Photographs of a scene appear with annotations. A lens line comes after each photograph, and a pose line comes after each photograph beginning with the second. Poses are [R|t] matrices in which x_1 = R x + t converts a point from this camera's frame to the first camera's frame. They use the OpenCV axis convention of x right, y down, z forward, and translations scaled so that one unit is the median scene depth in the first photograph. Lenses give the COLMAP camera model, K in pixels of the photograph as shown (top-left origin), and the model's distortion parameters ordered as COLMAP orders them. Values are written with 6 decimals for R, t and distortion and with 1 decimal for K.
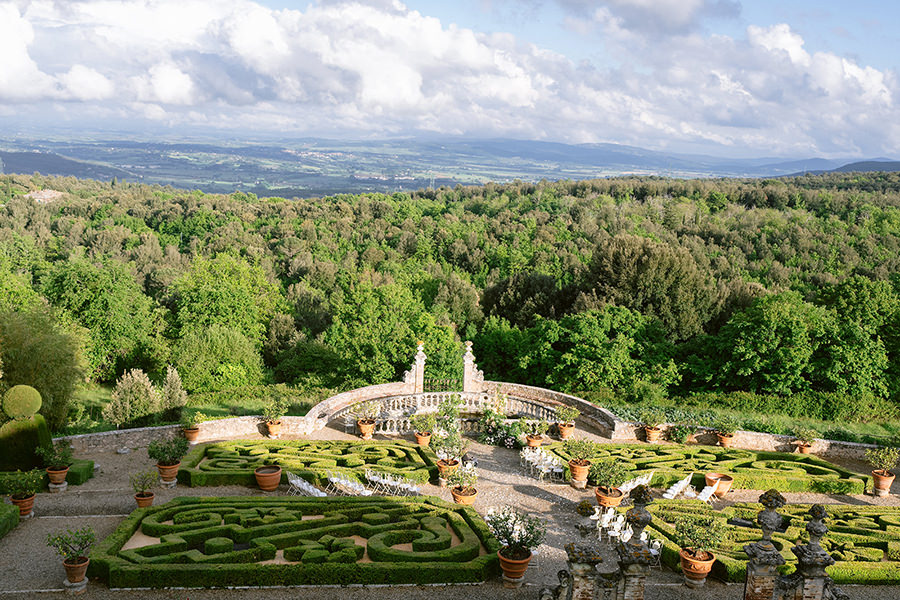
lens RADIAL K [[1440.0, 0, 450.0], [0, 1440.0, 300.0], [0, 0, 1]] dist [0.071603, 0.098569]
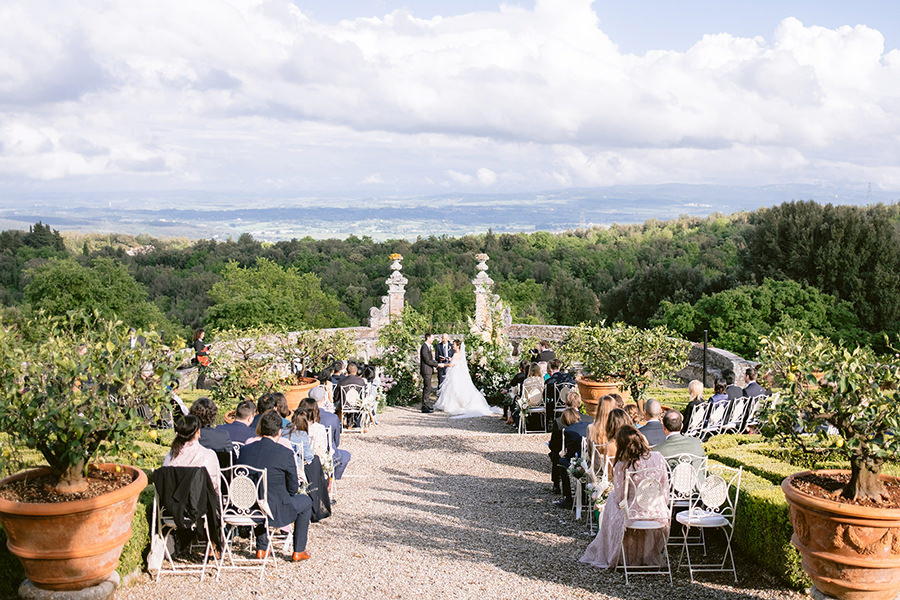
lens RADIAL K [[1381.1, 0, 450.0], [0, 1381.1, 300.0], [0, 0, 1]] dist [-0.019038, 0.149506]
pose [[0.987403, -0.035717, -0.154138, 0.056924], [0.021183, 0.995259, -0.094924, 0.066506], [0.156798, 0.090463, 0.983479, 0.310655]]
